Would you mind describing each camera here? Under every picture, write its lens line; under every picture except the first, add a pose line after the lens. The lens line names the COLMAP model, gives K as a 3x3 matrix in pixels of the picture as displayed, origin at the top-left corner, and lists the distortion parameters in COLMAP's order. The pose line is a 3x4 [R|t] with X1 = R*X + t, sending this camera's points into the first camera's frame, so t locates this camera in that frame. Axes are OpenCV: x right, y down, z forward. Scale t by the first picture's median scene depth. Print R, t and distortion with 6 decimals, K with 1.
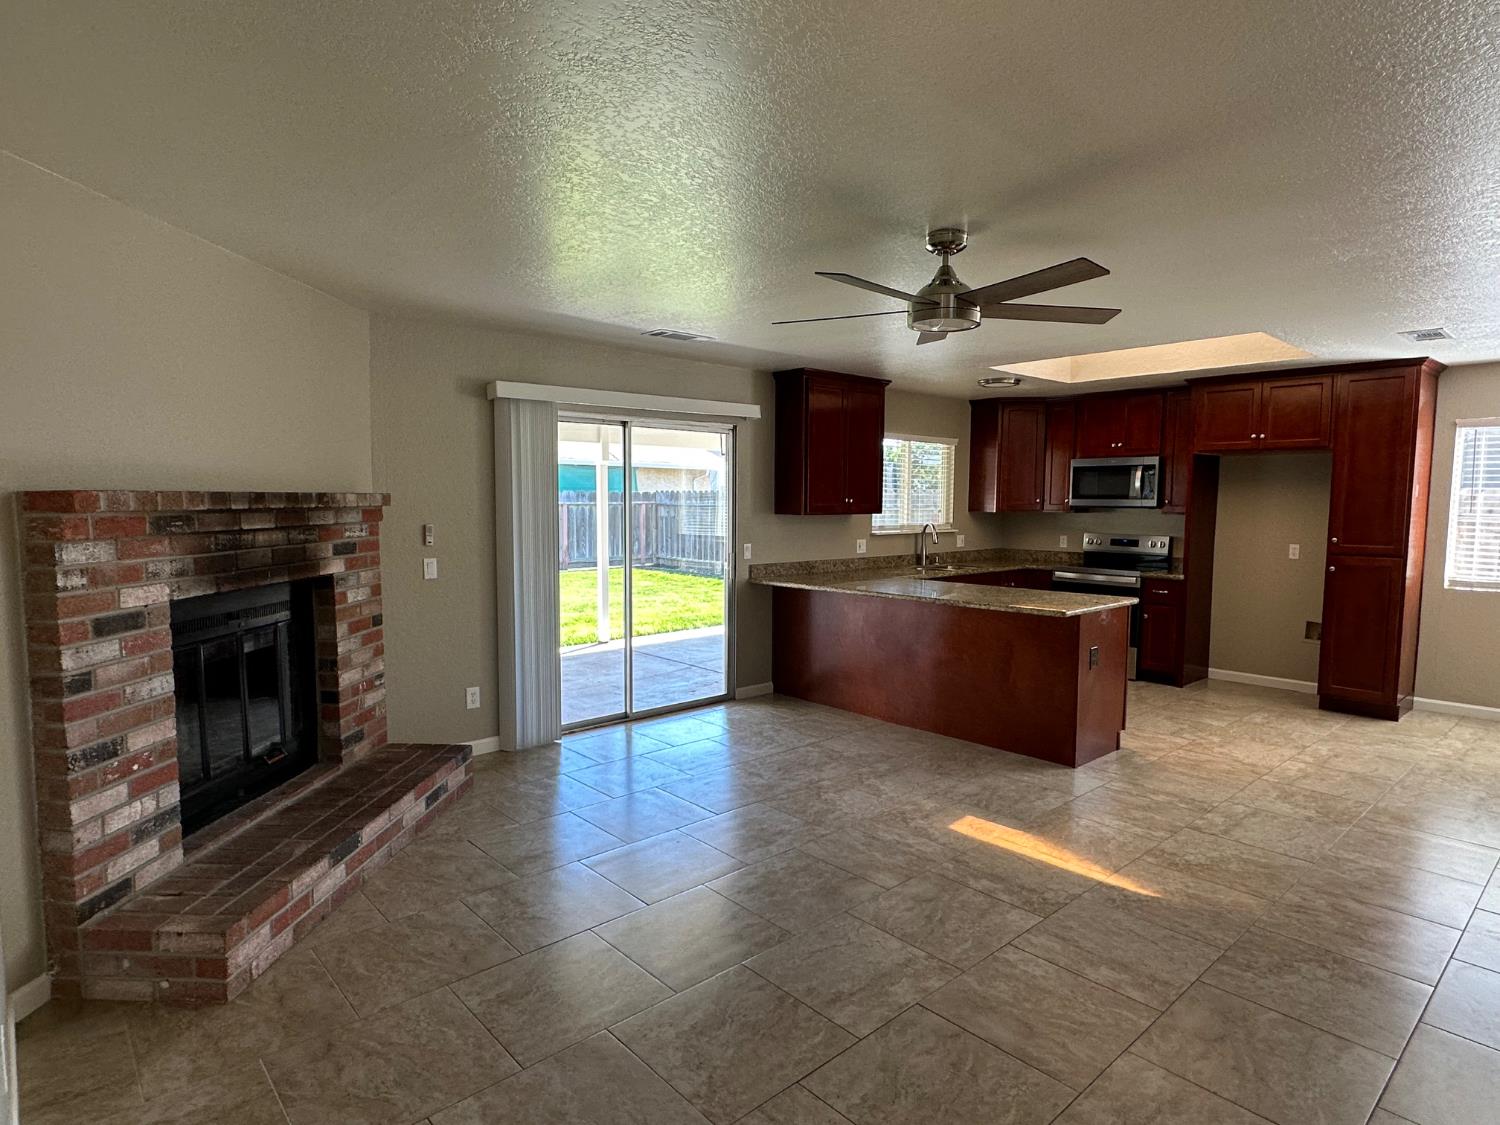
lens RADIAL K [[833.5, 0, 742.5], [0, 833.5, 571.4], [0, 0, 1]] dist [-0.004469, 0.002202]
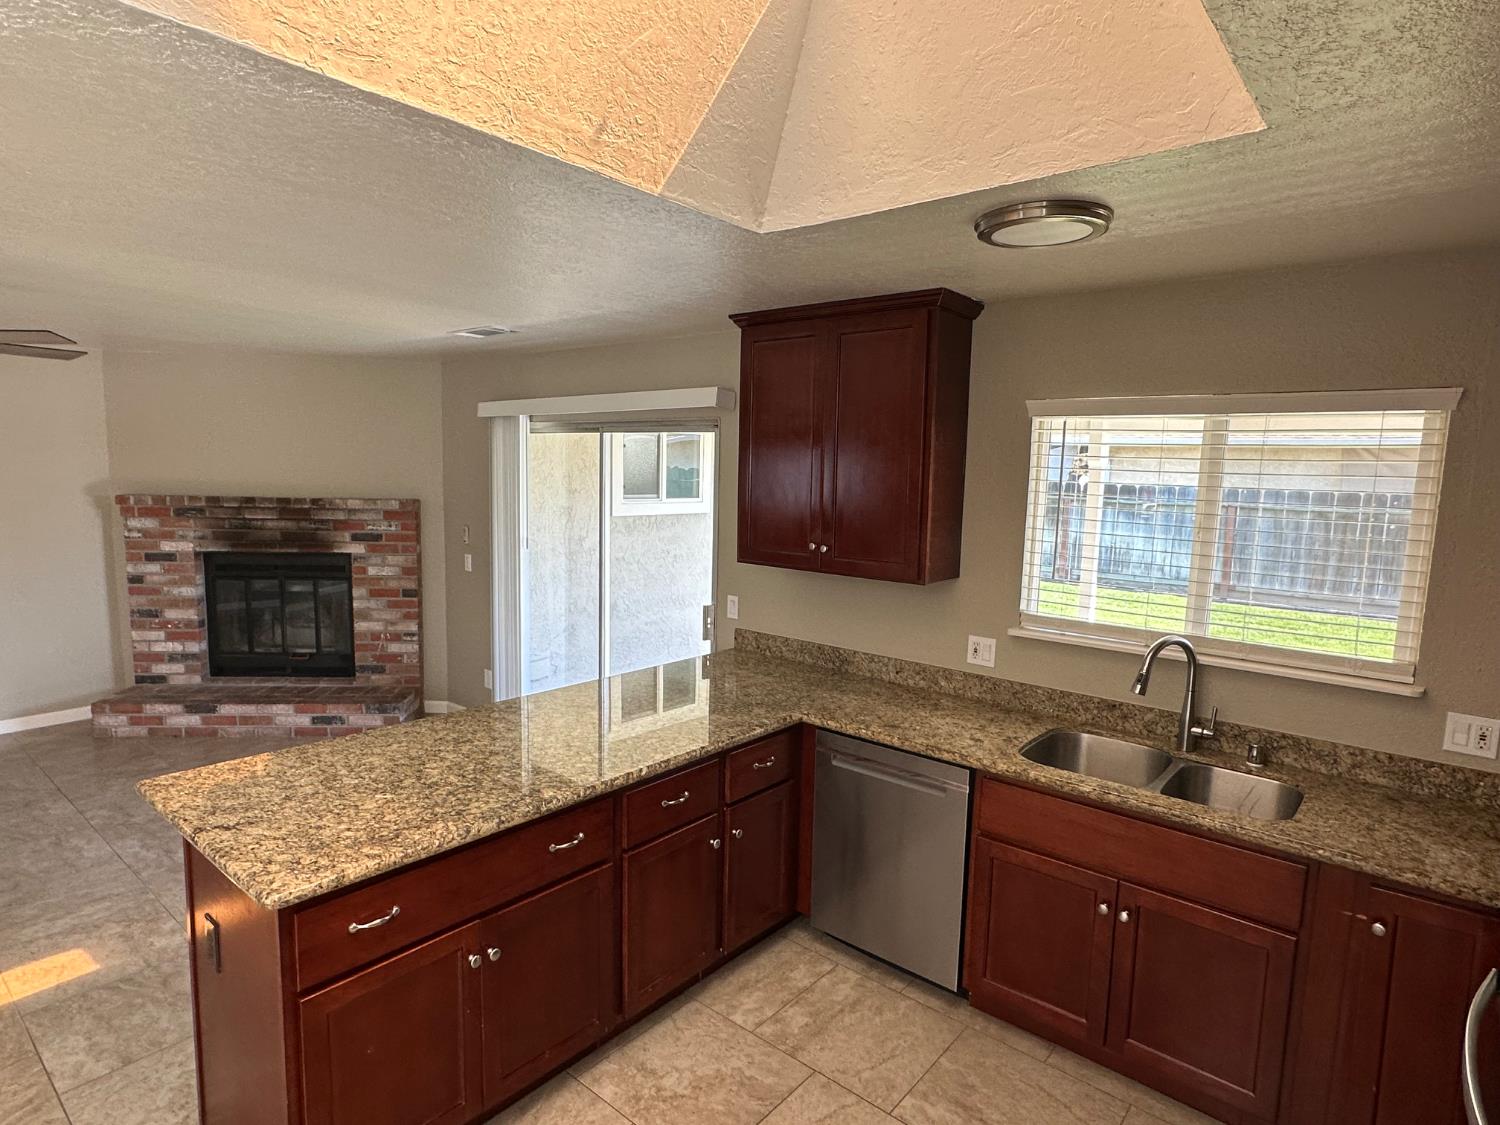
lens RADIAL K [[833.5, 0, 742.5], [0, 833.5, 570.6], [0, 0, 1]] dist [-0.004469, 0.002202]
pose [[0.138603, 0.125346, -0.982384, 0.970956], [-0.109213, 0.987842, 0.110634, -0.188124], [0.984308, 0.091955, 0.150607, 1.337617]]
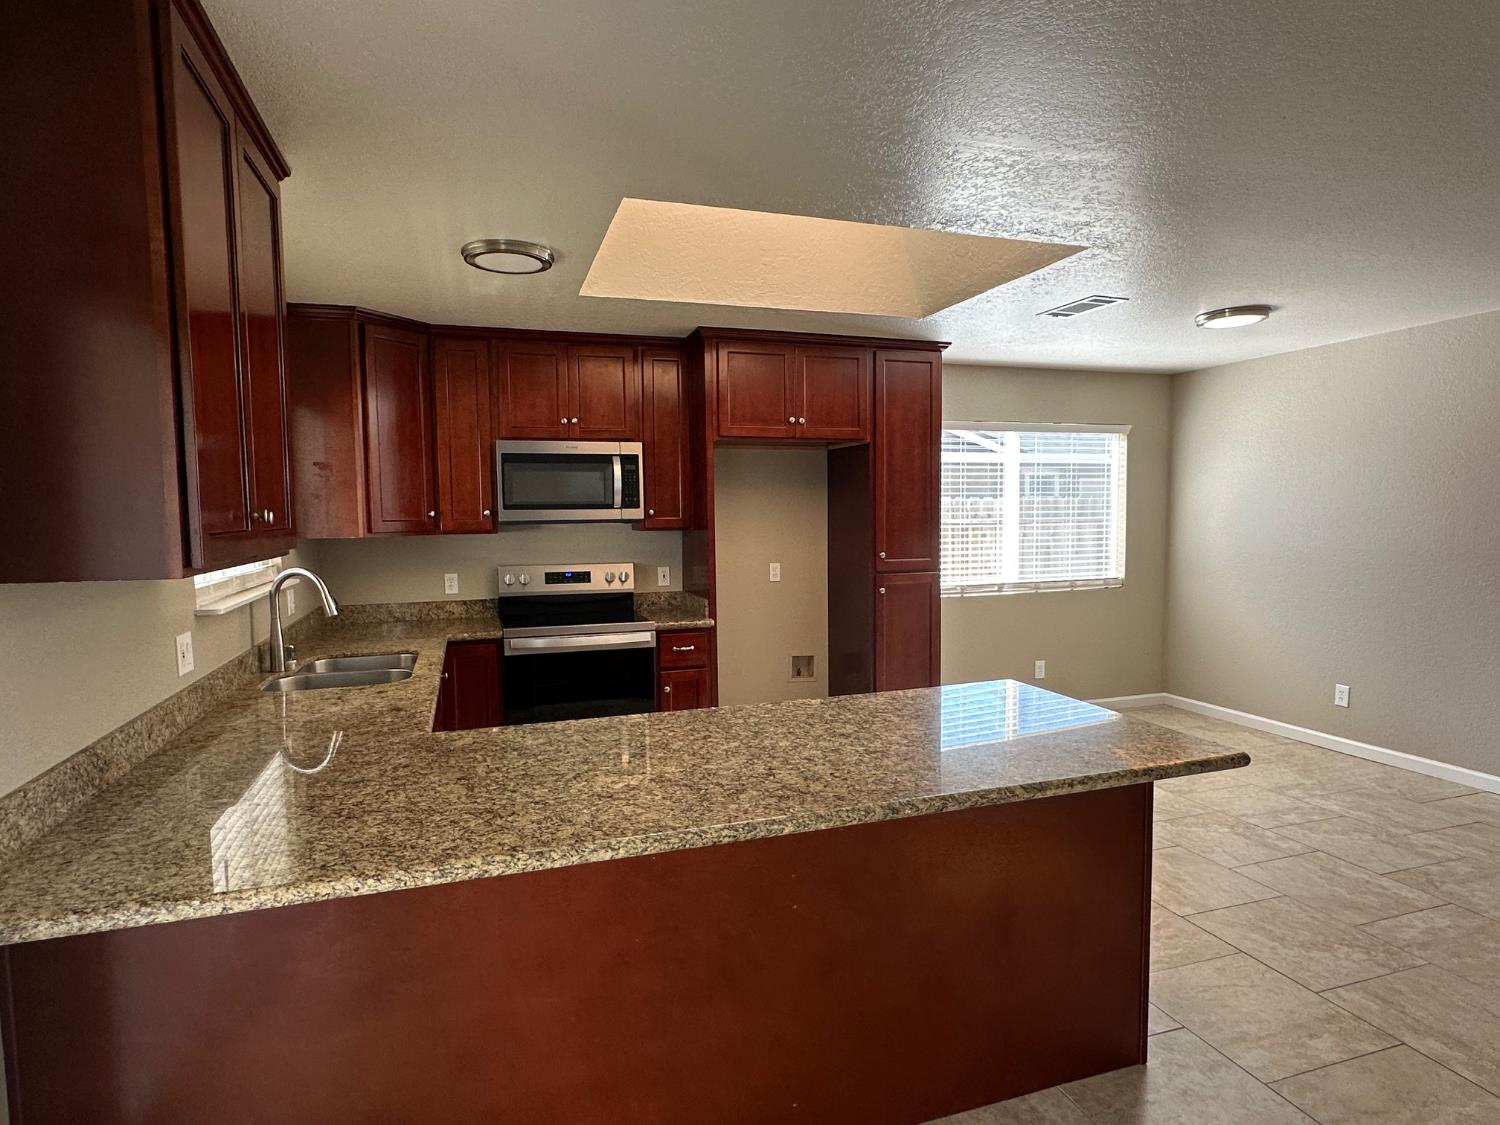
lens RADIAL K [[833.5, 0, 745.7], [0, 833.5, 565.2], [0, 0, 1]] dist [-0.004469, 0.002202]
pose [[0.398122, -0.068399, 0.914779, -0.119164], [0.092682, 0.995113, 0.034069, -0.094398], [-0.912639, 0.071220, 0.402515, 1.106184]]
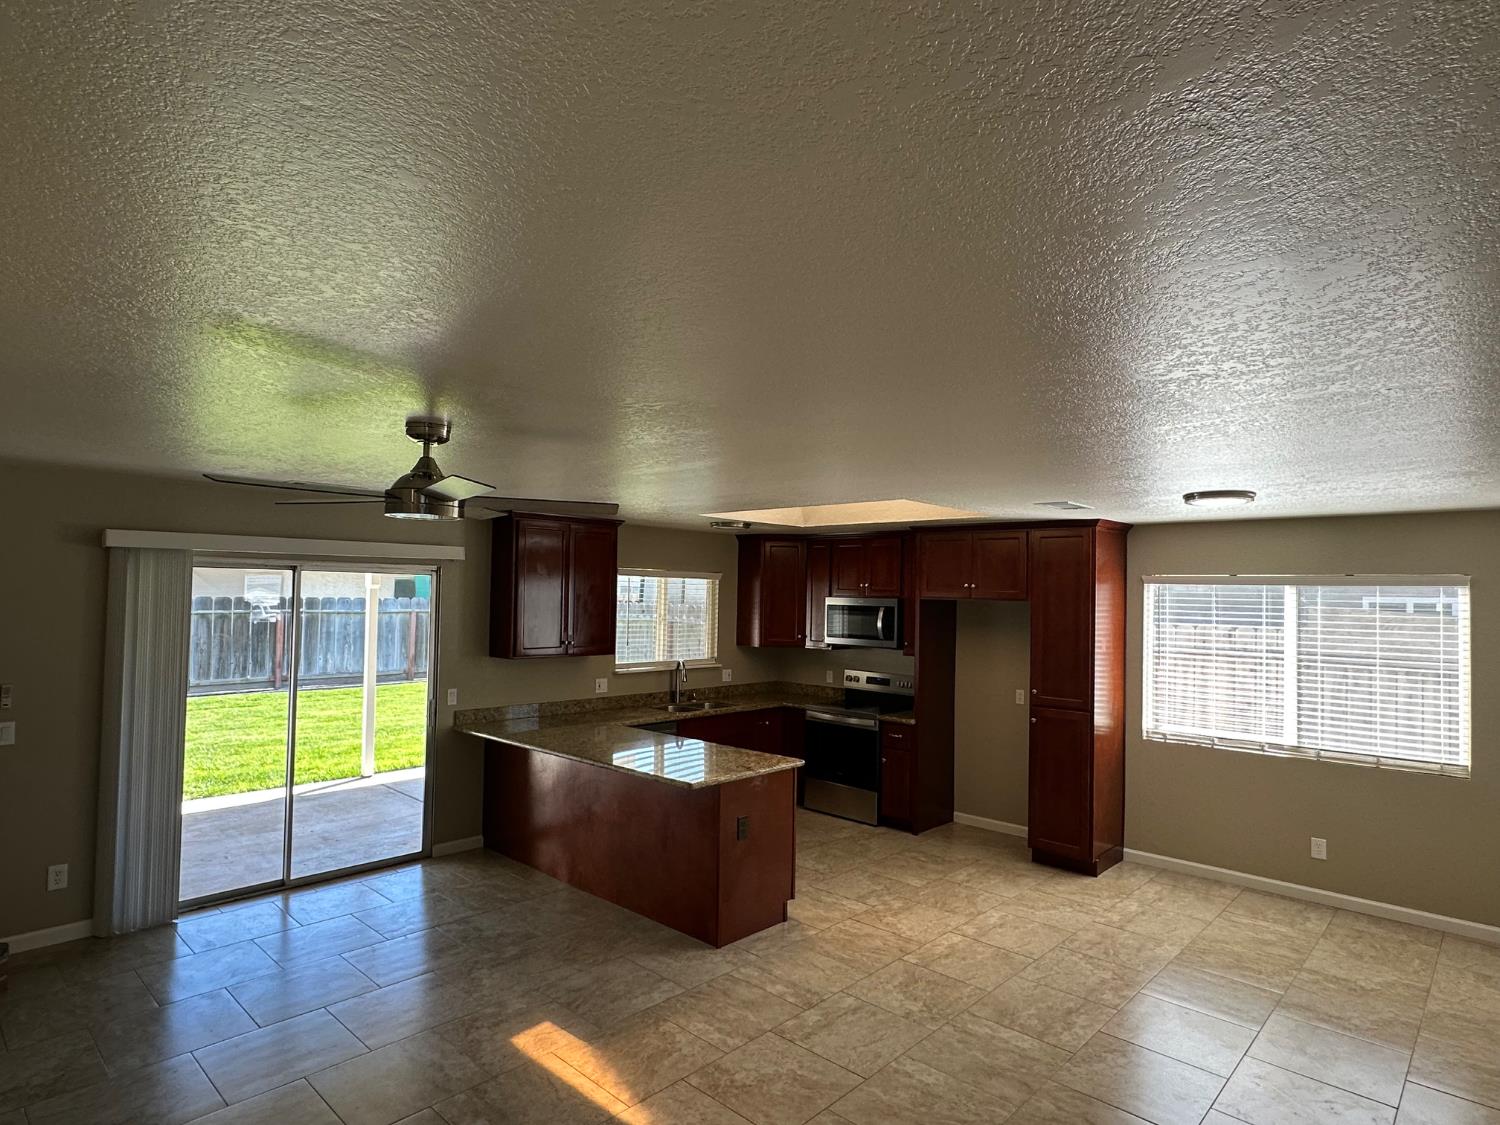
lens RADIAL K [[833.5, 0, 750.8], [0, 833.5, 571.5], [0, 0, 1]] dist [-0.004469, 0.002202]
pose [[0.995810, 0.018449, 0.089563, 0.381679], [-0.008338, 0.993675, -0.111983, -0.092737], [-0.091063, 0.110767, 0.989666, 0.015153]]
